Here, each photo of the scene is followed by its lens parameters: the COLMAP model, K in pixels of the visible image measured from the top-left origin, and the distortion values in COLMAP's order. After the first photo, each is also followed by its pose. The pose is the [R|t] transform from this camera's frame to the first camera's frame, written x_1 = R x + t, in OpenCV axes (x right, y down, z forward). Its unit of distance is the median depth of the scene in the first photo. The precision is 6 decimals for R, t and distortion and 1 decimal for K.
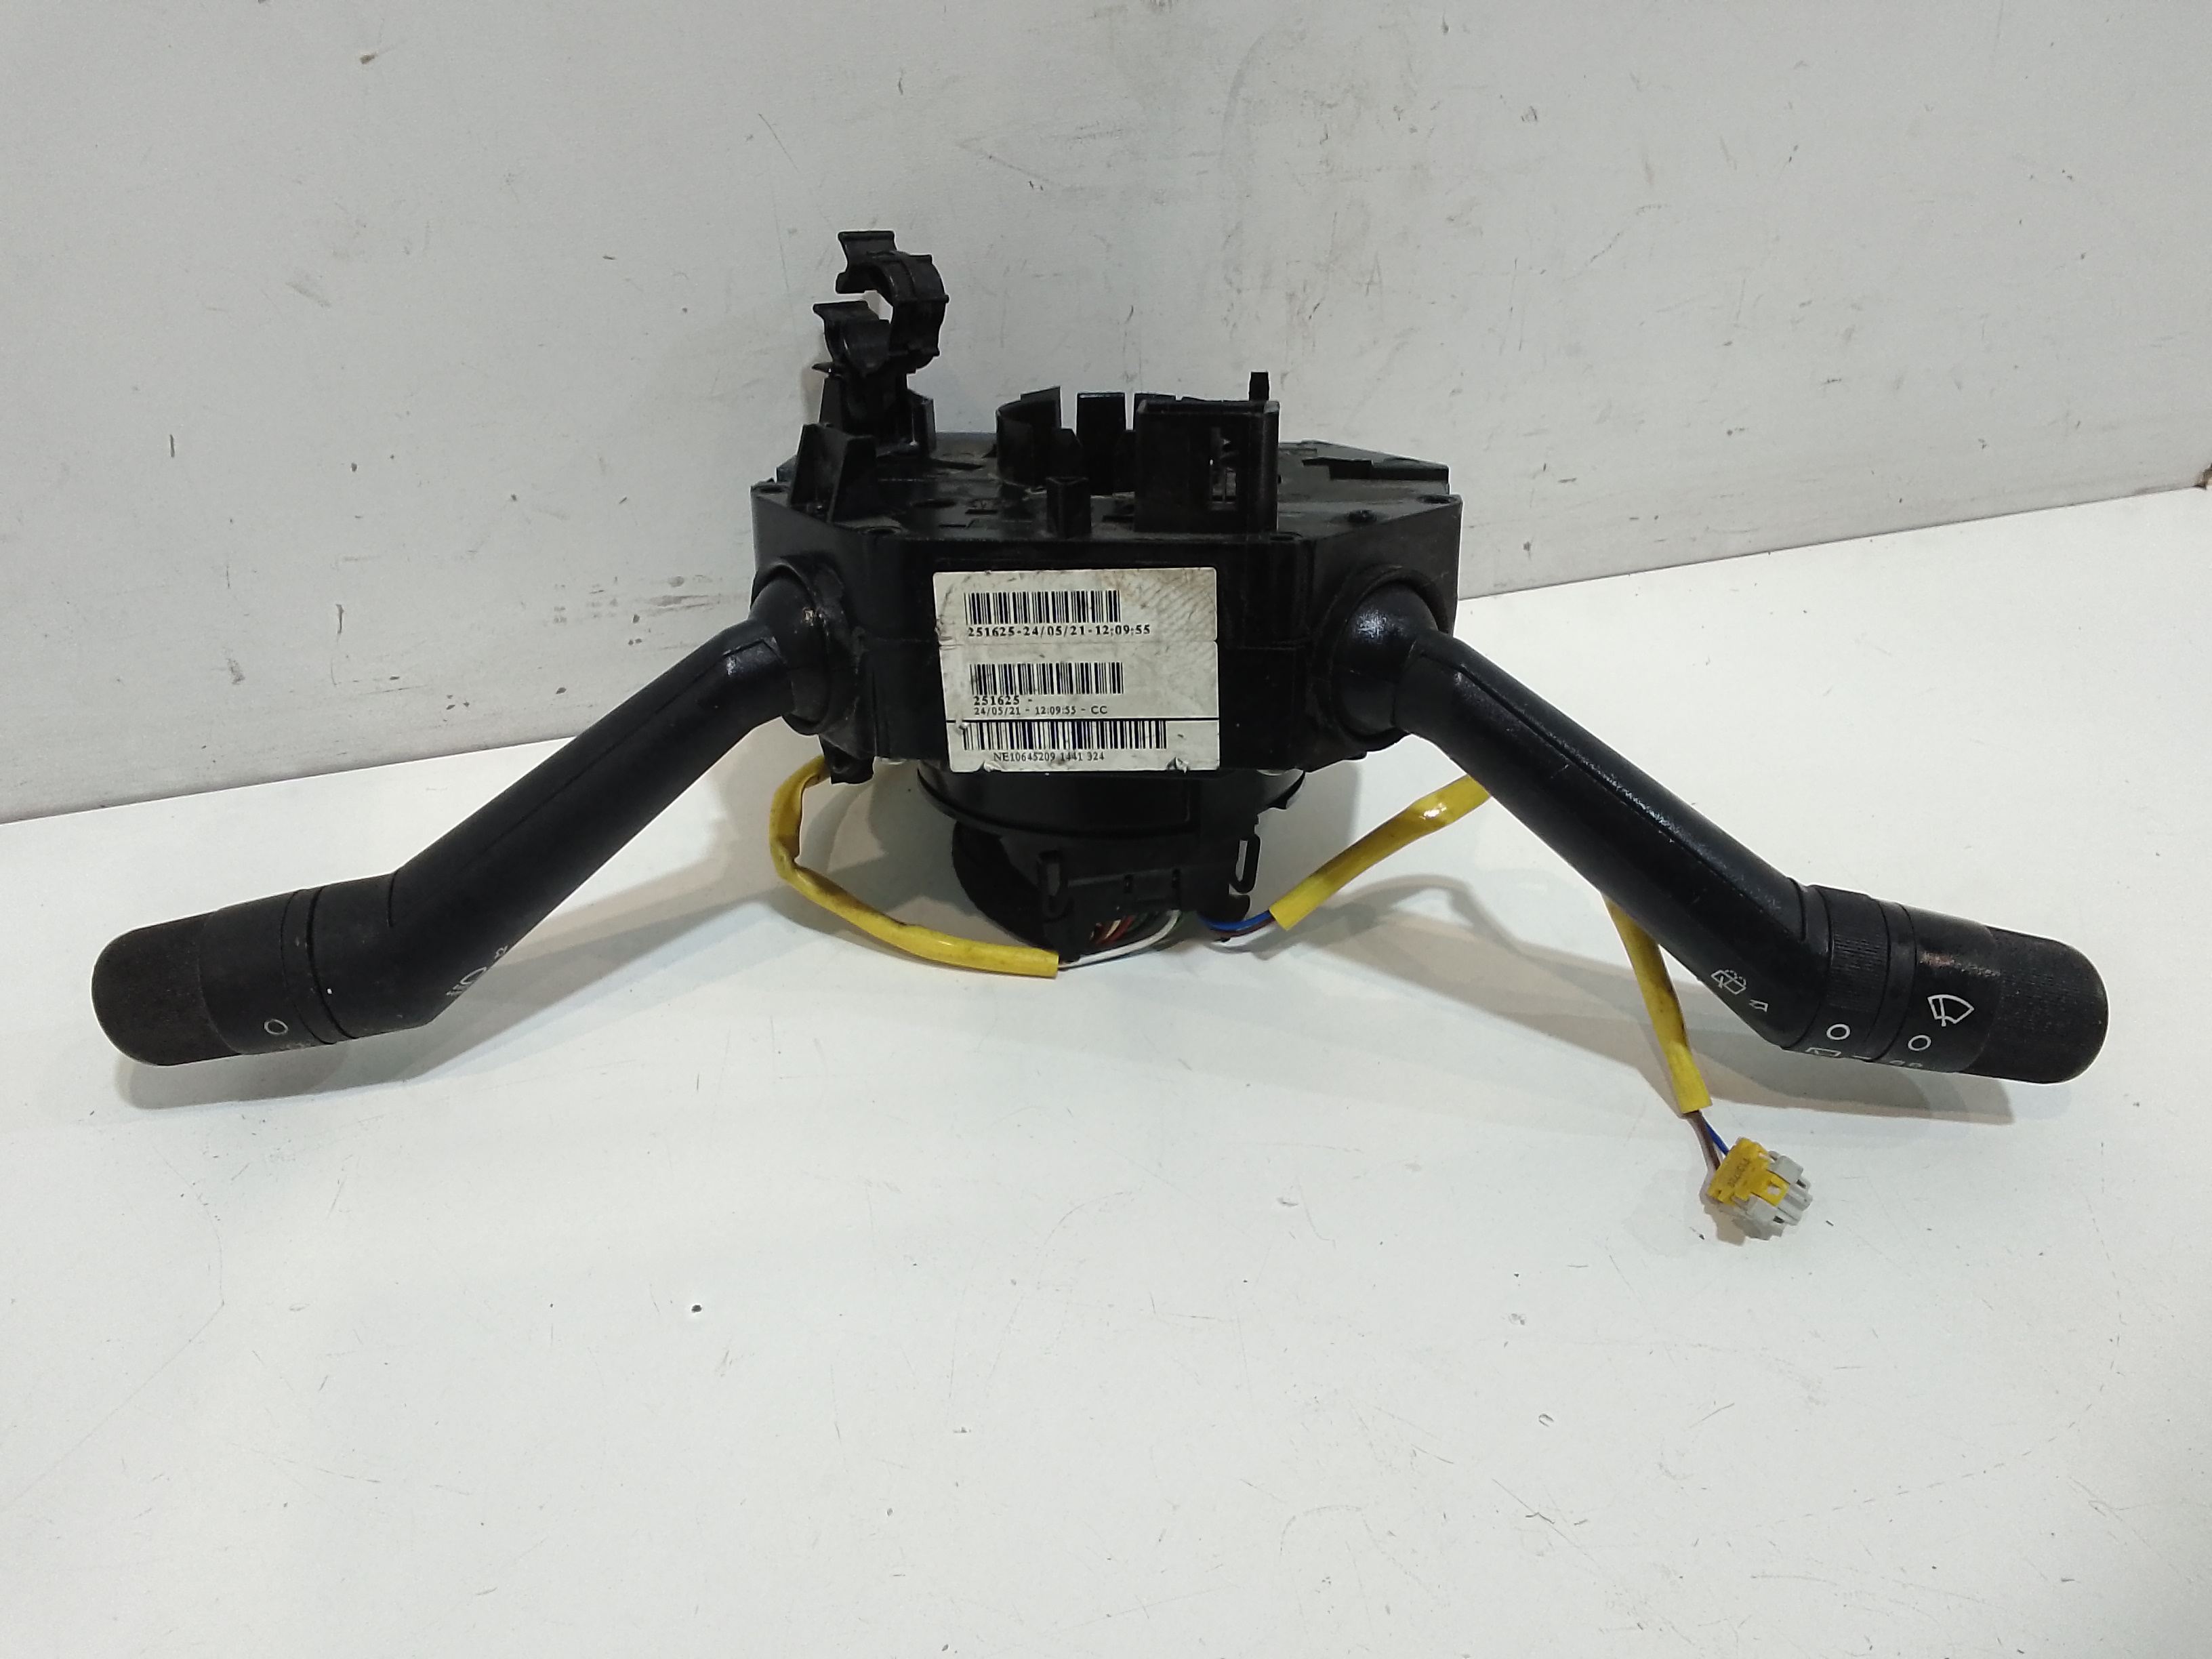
lens RADIAL K [[1656.7, 0, 1078.8], [0, 1656.7, 787.7], [0, 0, 1]] dist [0.048081, -0.085434]
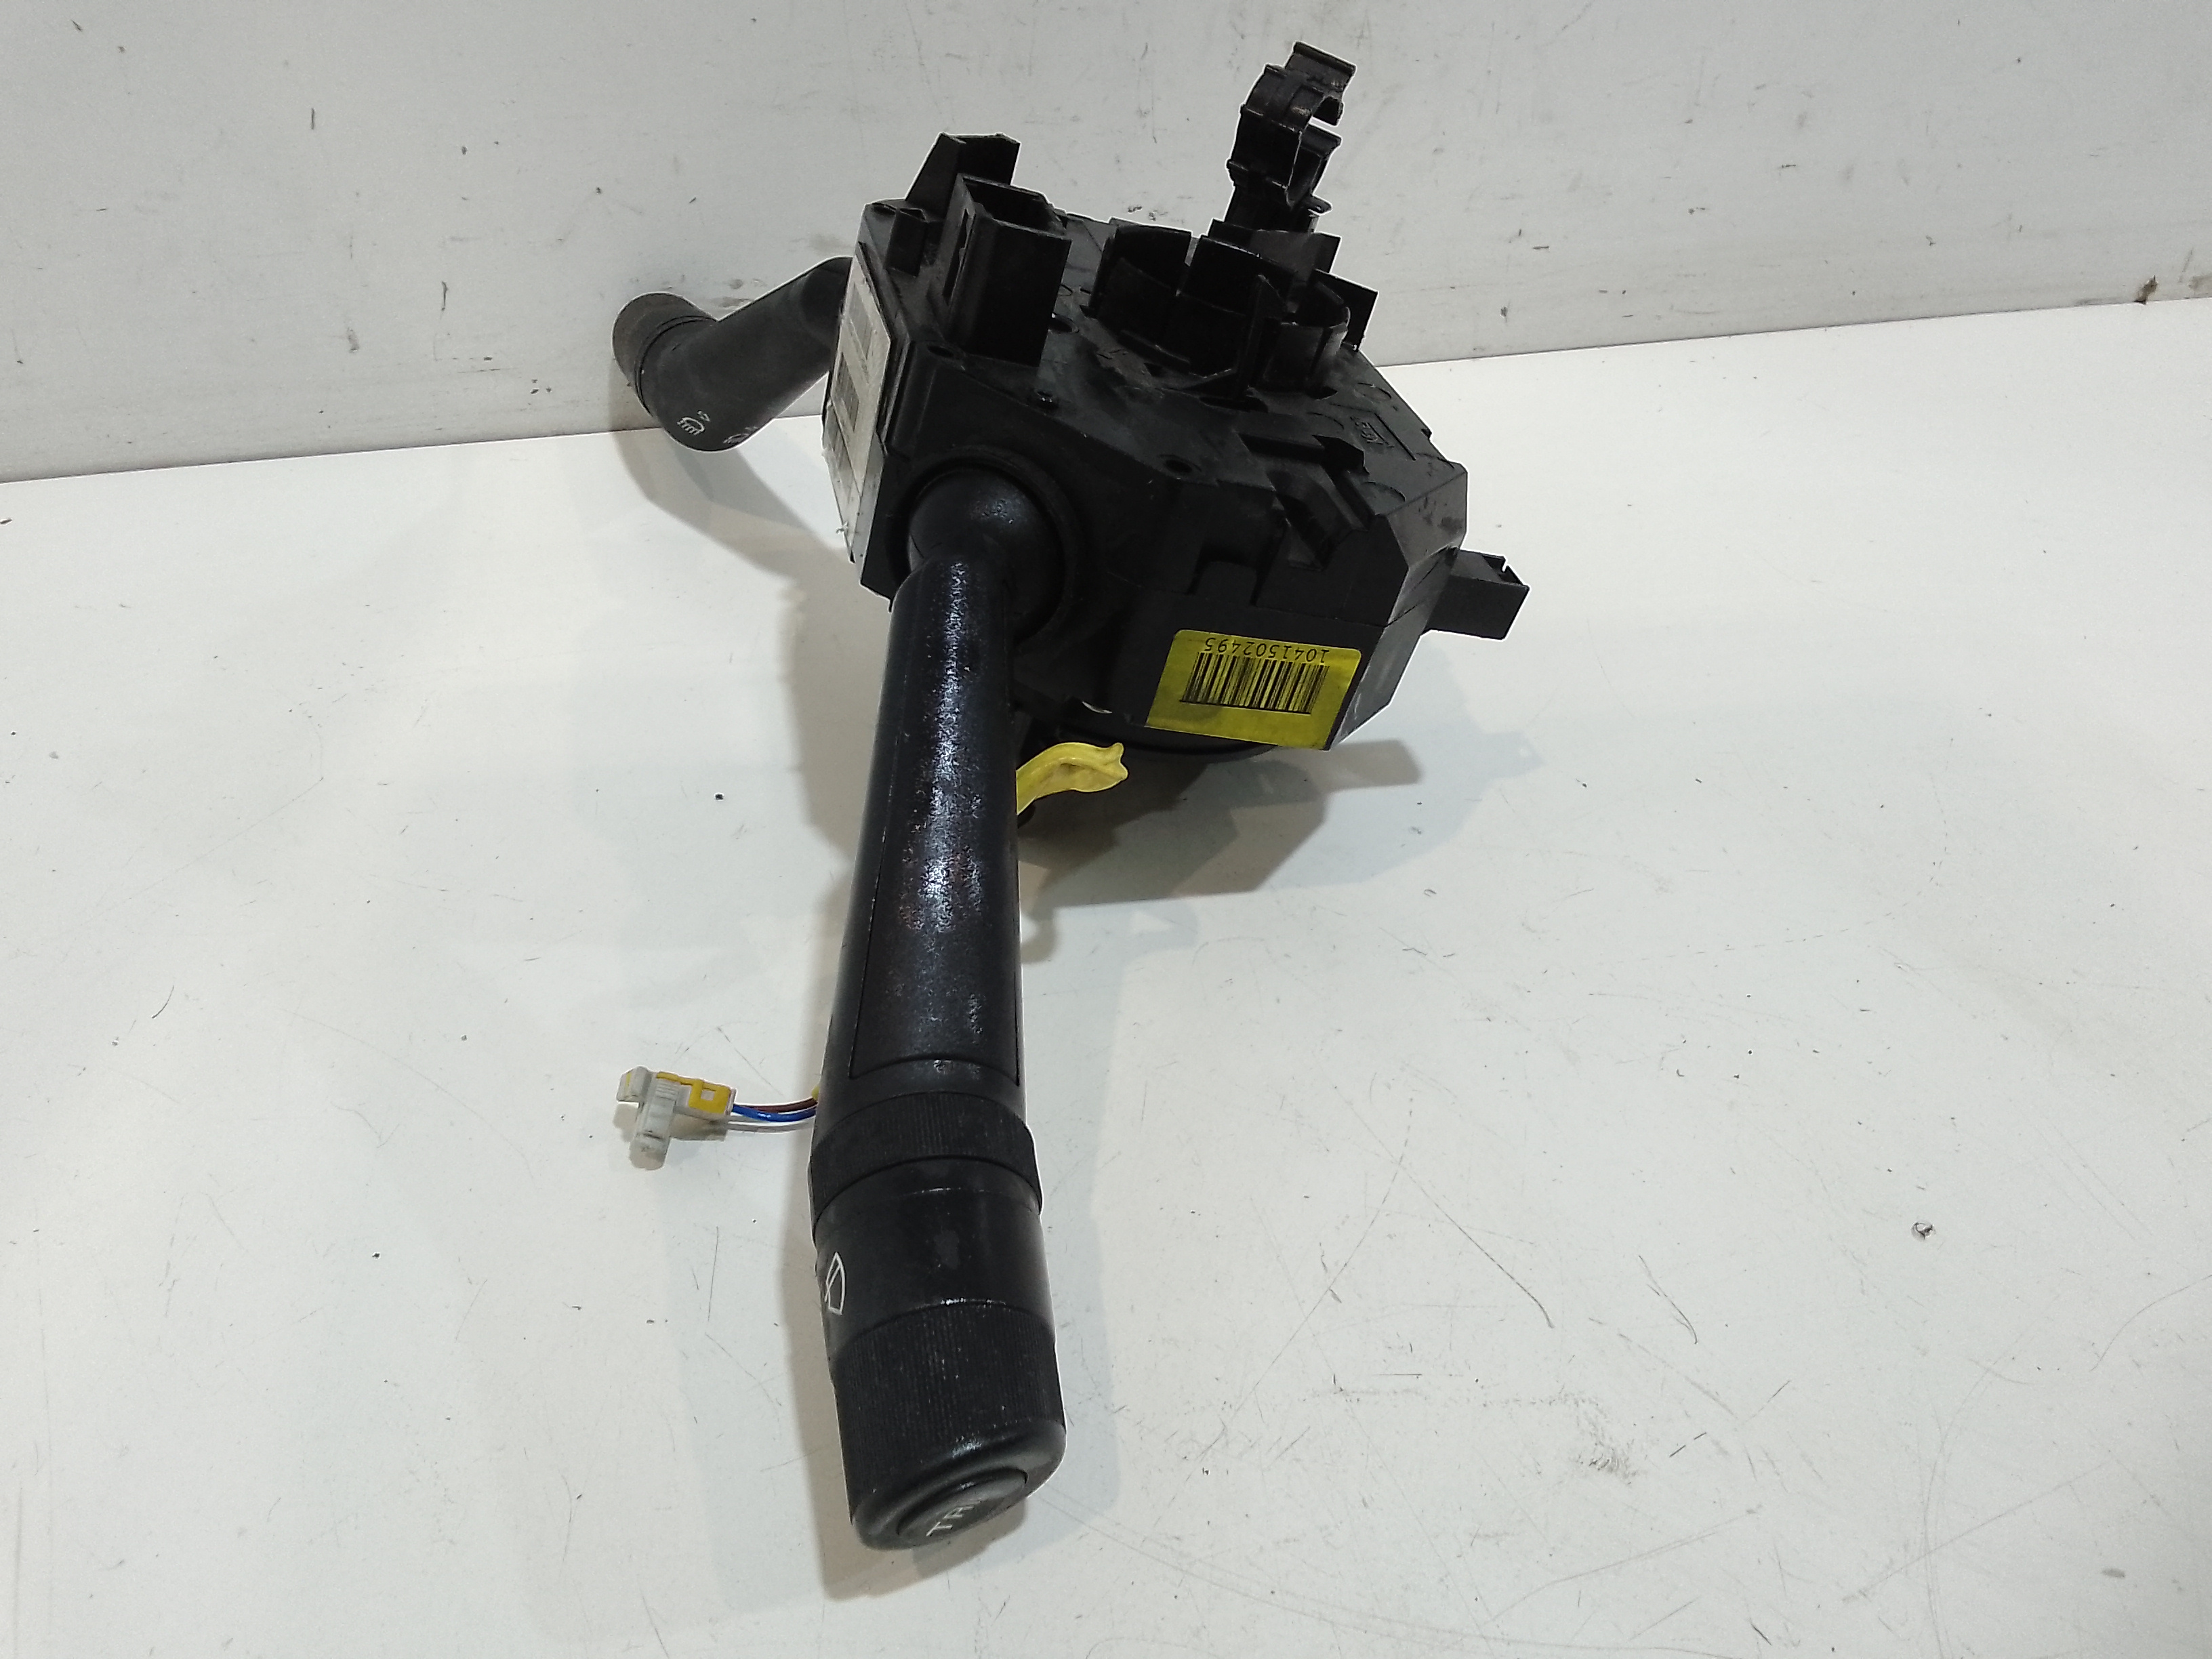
lens RADIAL K [[1656.7, 0, 1079.5], [0, 1656.7, 797.1], [0, 0, 1]] dist [0.048081, -0.085434]
pose [[0.998233, 0.046707, -0.036741, 0.055429], [-0.047251, 0.998784, -0.014072, 0.255544], [0.036039, 0.015783, 0.999226, -0.134792]]
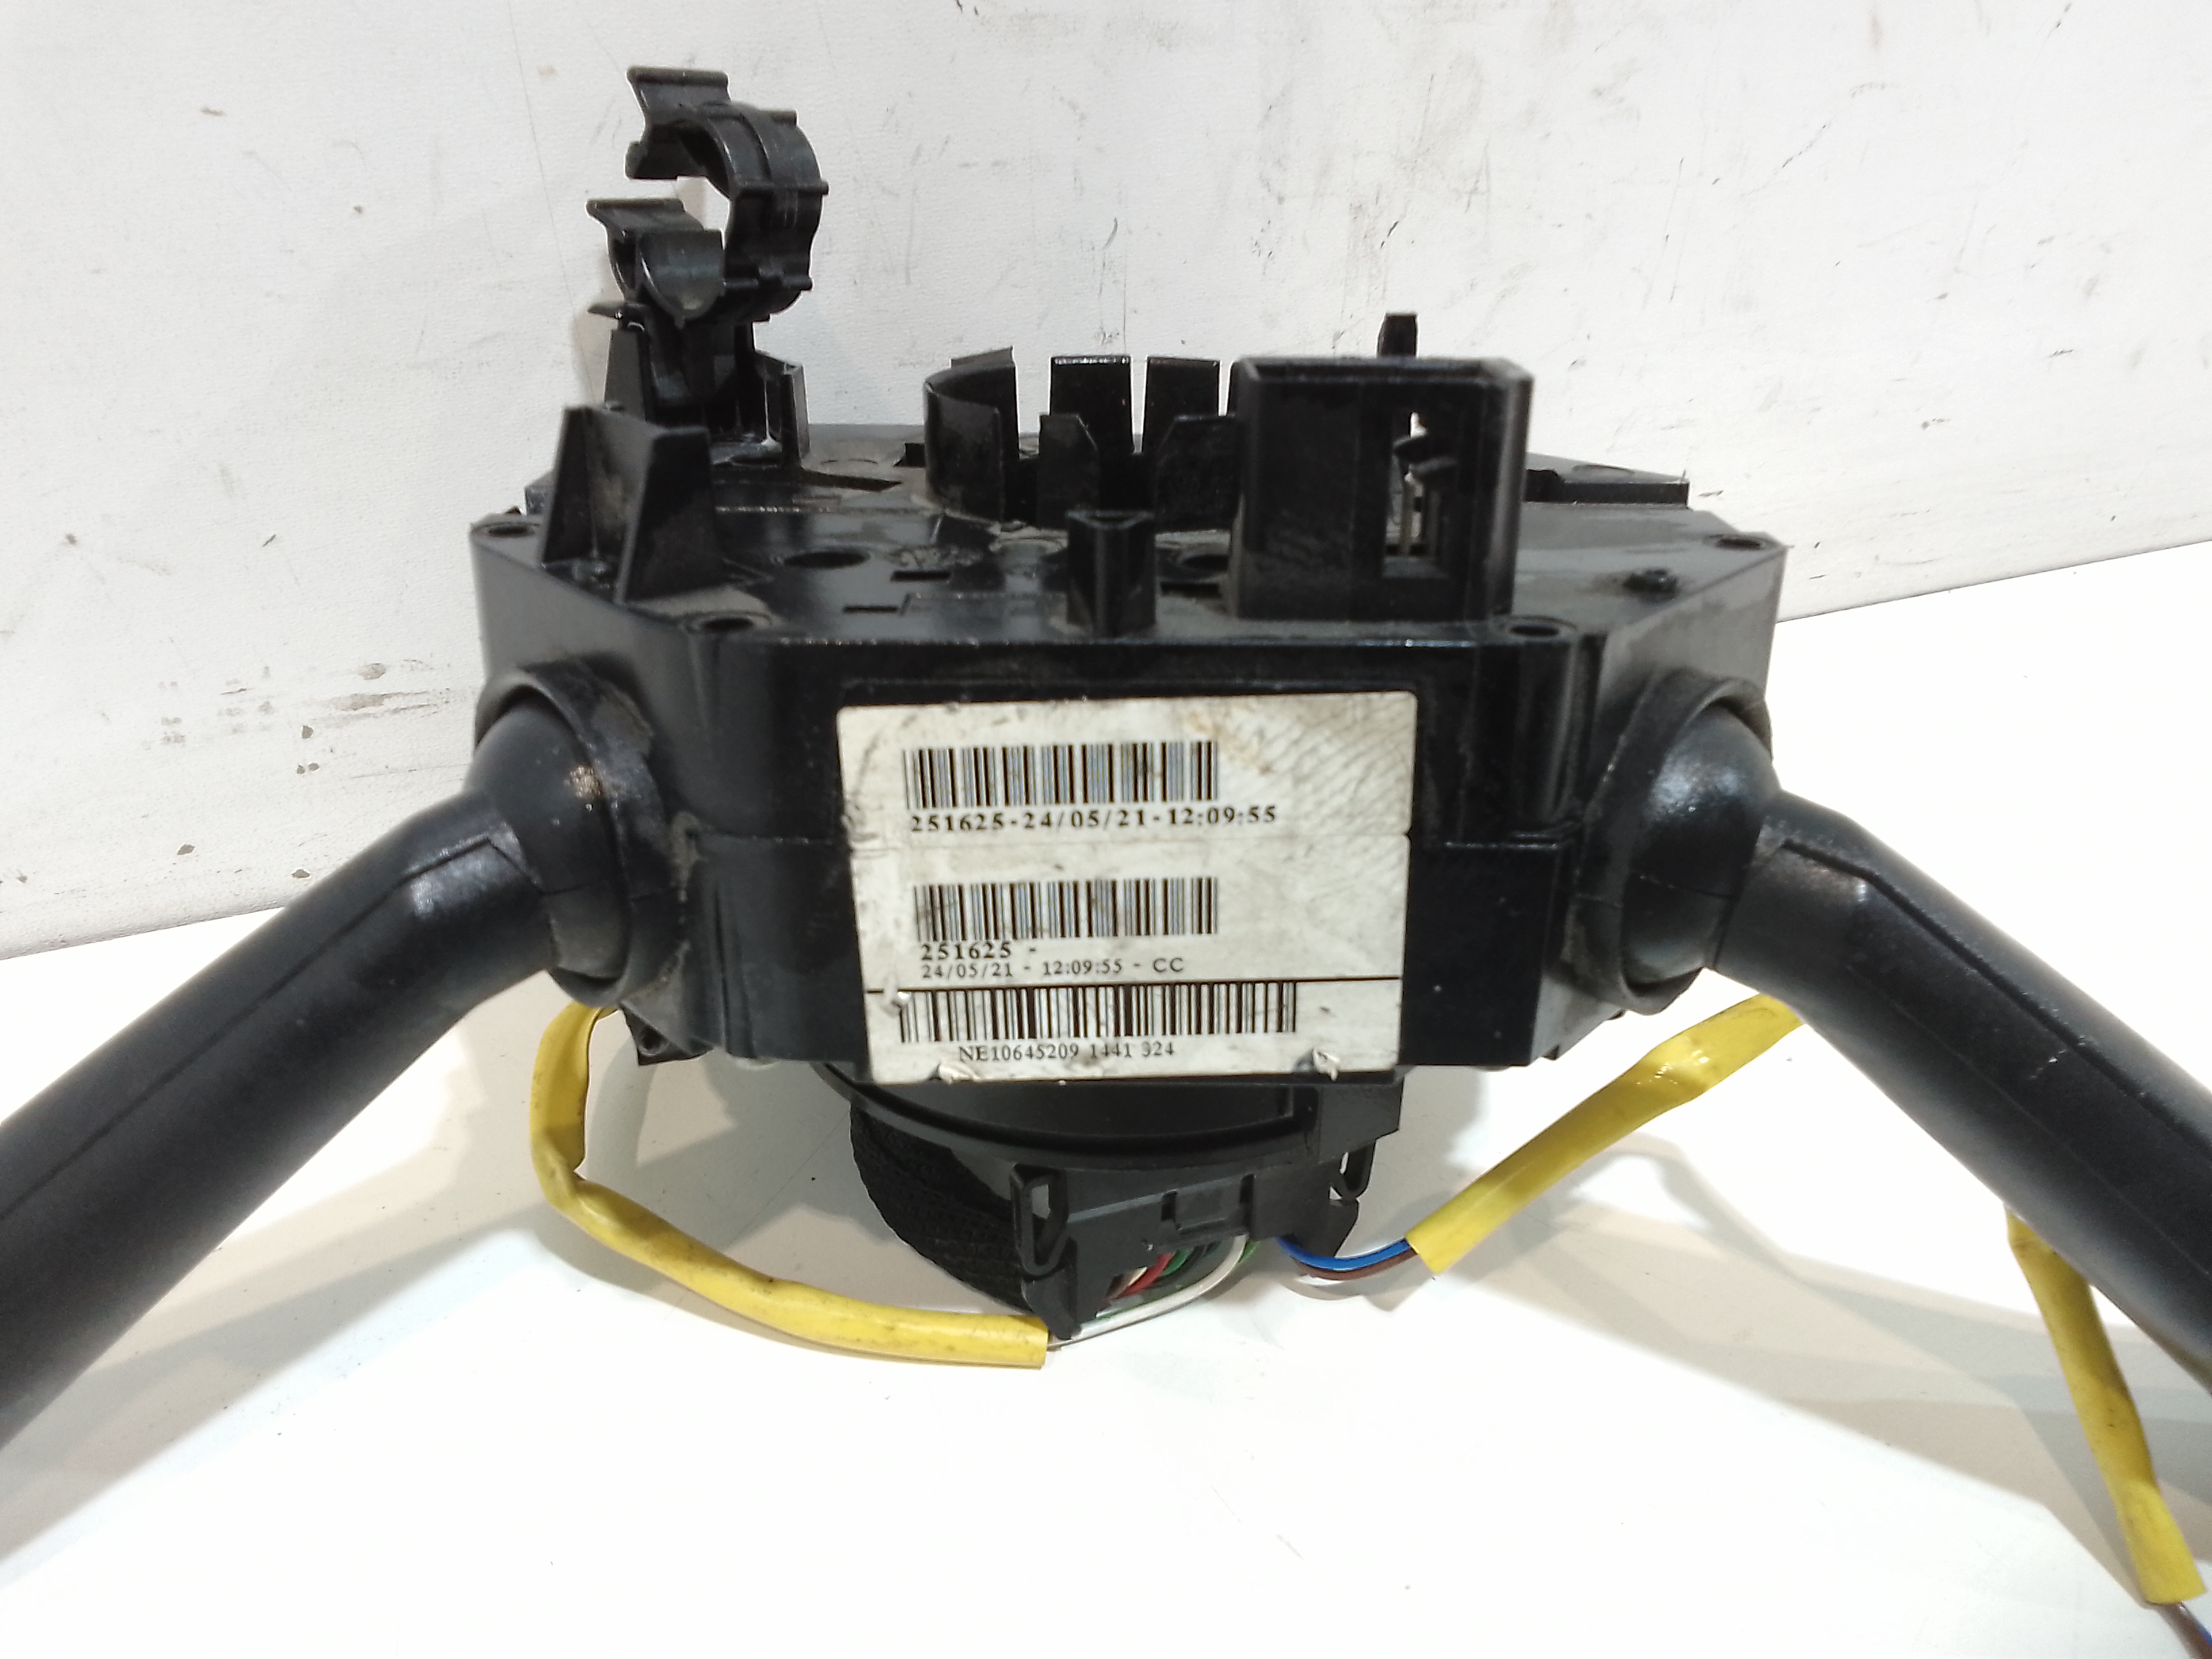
lens RADIAL K [[1656.7, 0, 1068.8], [0, 1656.7, 799.2], [0, 0, 1]] dist [0.048081, -0.085434]
pose [[0.994733, -0.023873, 0.099678, -0.055785], [0.022986, 0.999685, 0.010033, -0.085320], [-0.099886, -0.007688, 0.994969, 0.405883]]
